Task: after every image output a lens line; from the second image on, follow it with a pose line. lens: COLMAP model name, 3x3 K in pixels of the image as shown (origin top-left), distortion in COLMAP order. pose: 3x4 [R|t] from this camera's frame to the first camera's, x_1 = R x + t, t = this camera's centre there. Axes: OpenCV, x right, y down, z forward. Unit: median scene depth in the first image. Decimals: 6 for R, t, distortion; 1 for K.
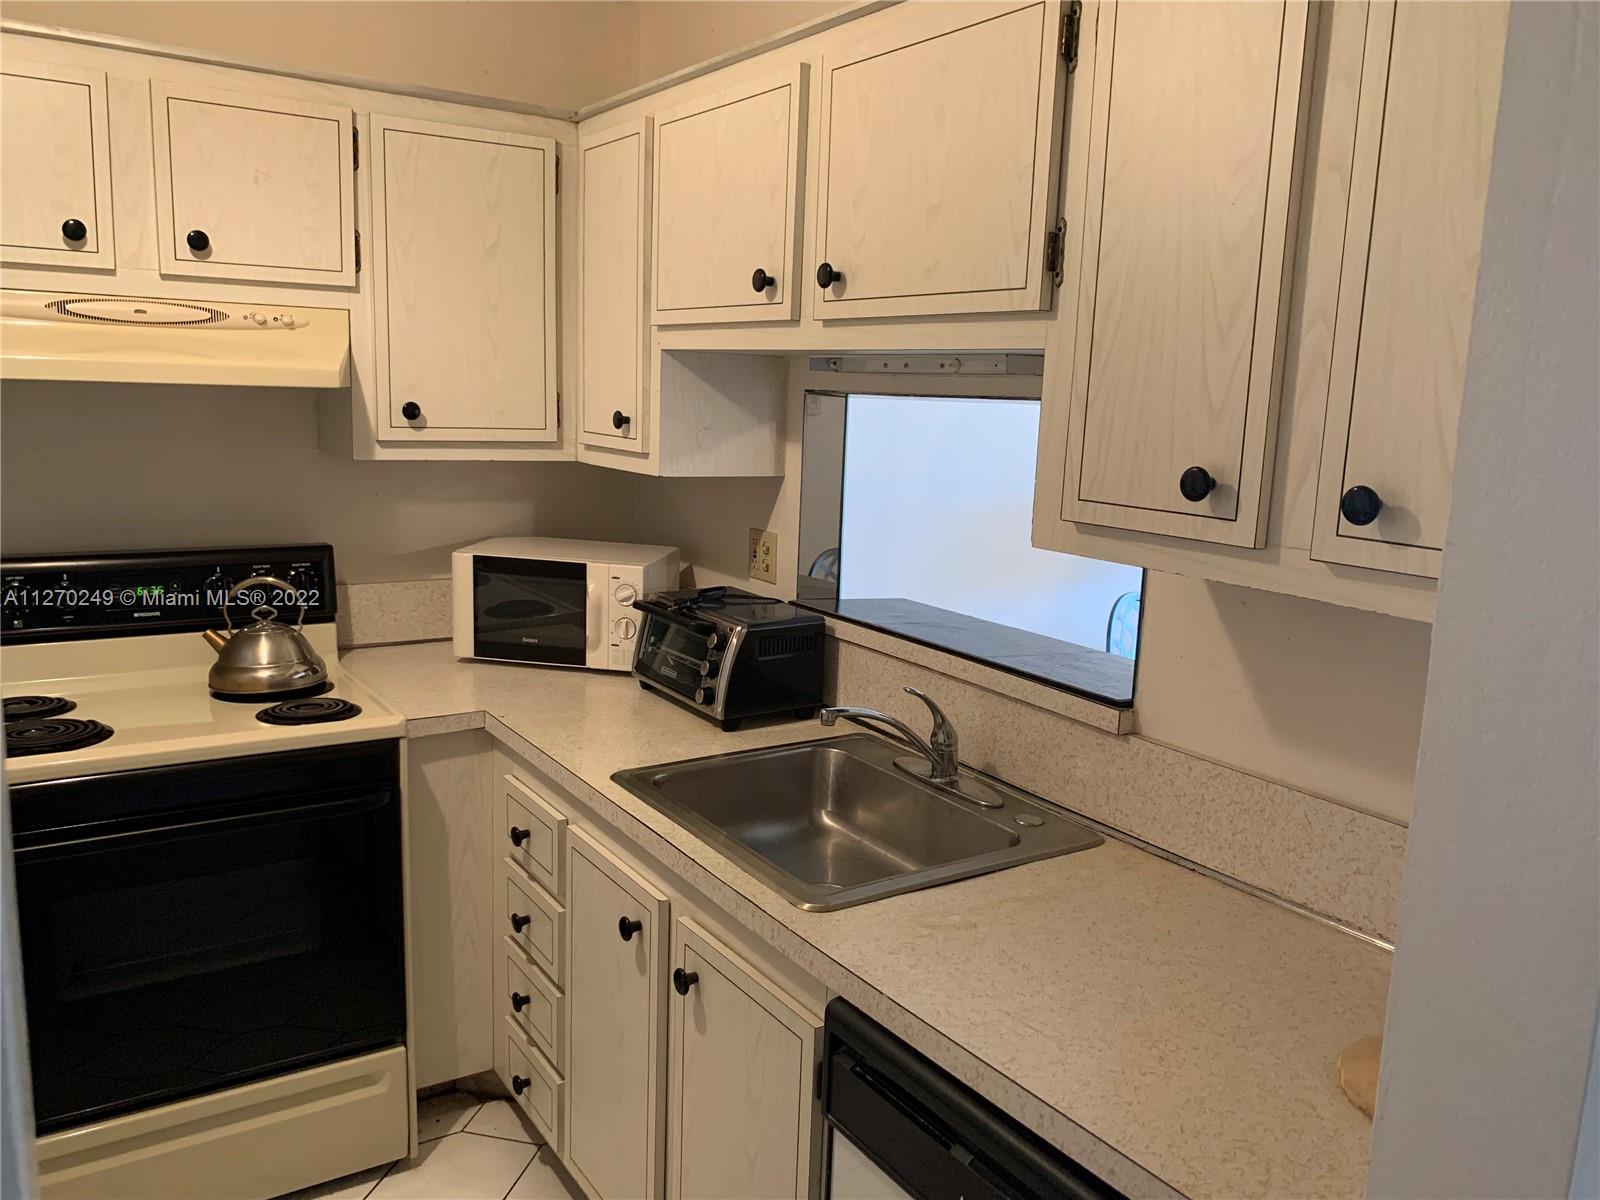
lens RADIAL K [[1228.4, 0, 786.3], [0, 1228.4, 604.8], [0, 0, 1]] dist [0.028696, -0.049338]
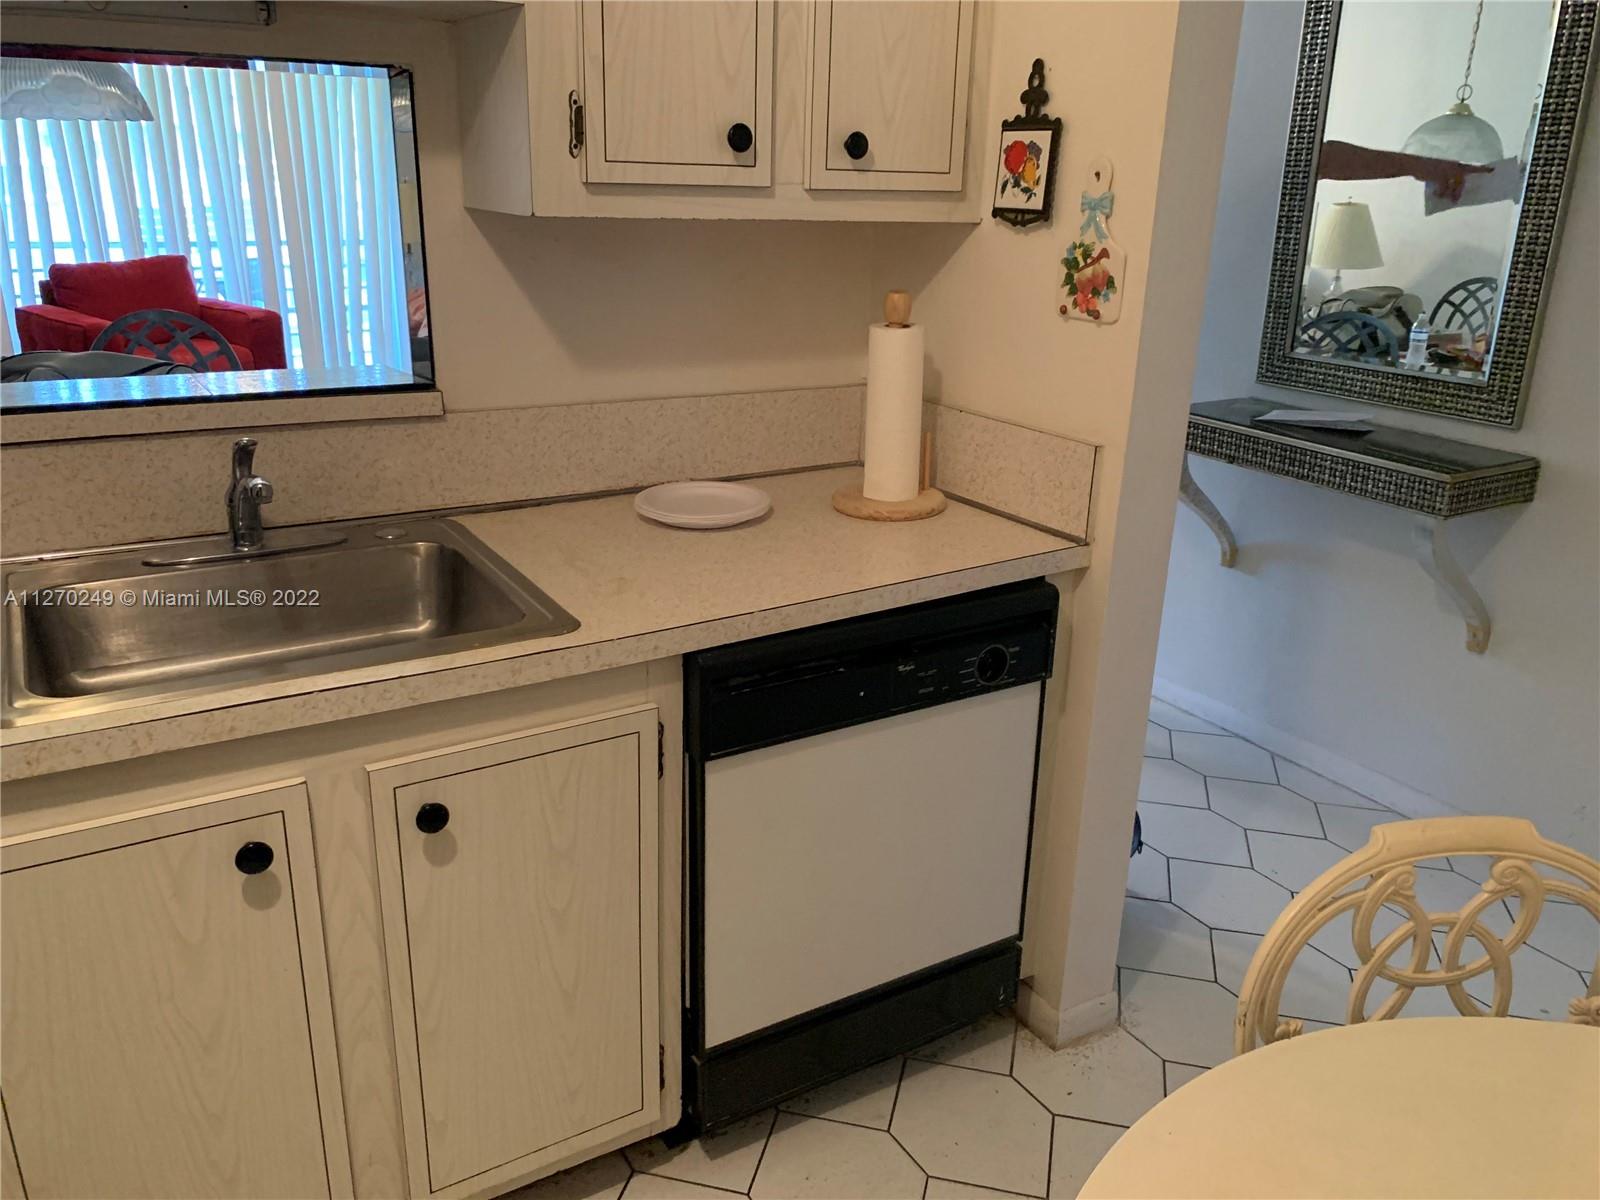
lens RADIAL K [[1228.4, 0, 806.0], [0, 1228.4, 600.4], [0, 0, 1]] dist [0.028696, -0.049338]
pose [[0.022885, -0.361034, 0.932272, -0.592101], [0.148972, 0.923336, 0.353917, -0.056346], [-0.988577, 0.130783, 0.074915, 0.519534]]
